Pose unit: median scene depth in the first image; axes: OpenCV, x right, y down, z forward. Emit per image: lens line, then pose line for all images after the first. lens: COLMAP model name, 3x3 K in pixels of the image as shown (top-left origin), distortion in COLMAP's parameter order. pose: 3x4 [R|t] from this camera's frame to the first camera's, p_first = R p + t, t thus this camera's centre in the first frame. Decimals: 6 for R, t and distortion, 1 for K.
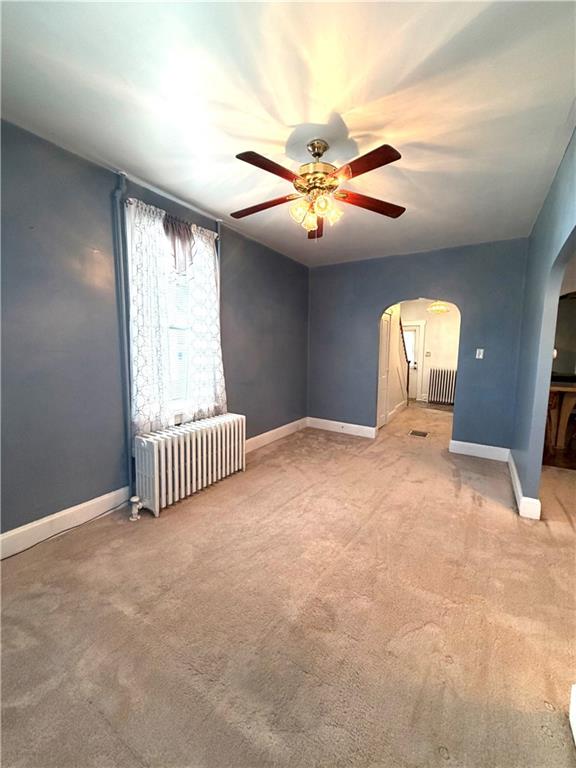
lens RADIAL K [[306.6, 0, 287.8], [0, 306.6, 379.0], [0, 0, 1]] dist [0.003025, -0.000105]
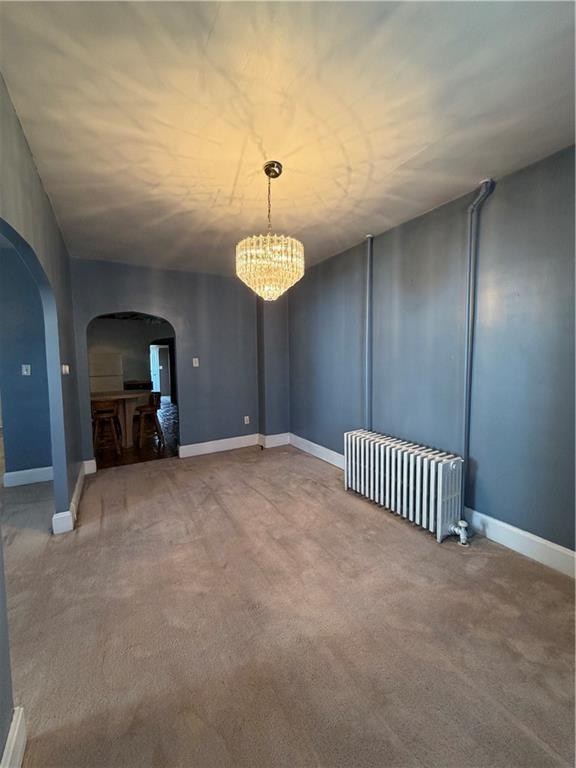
lens RADIAL K [[306.6, 0, 287.8], [0, 306.6, 379.0], [0, 0, 1]] dist [0.003025, -0.000105]
pose [[0.463700, -0.068708, 0.883324, 0.208401], [0.103219, 0.994389, 0.023162, 0.003827], [-0.879959, 0.080436, 0.468190, -0.122592]]
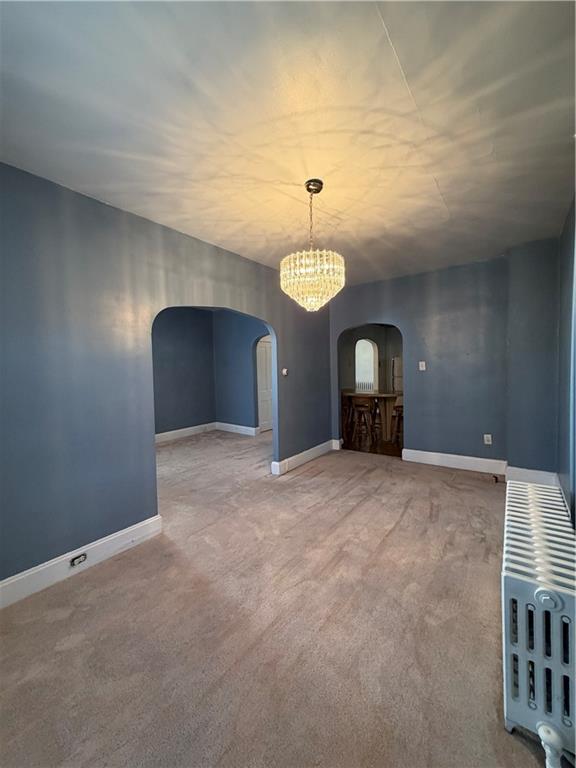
lens RADIAL K [[306.6, 0, 287.8], [0, 306.6, 379.0], [0, 0, 1]] dist [0.003025, -0.000105]
pose [[0.996848, -0.025731, -0.075044, 0.753906], [0.021247, 0.997975, -0.059952, 0.041230], [0.076435, 0.058169, 0.995376, -0.470363]]
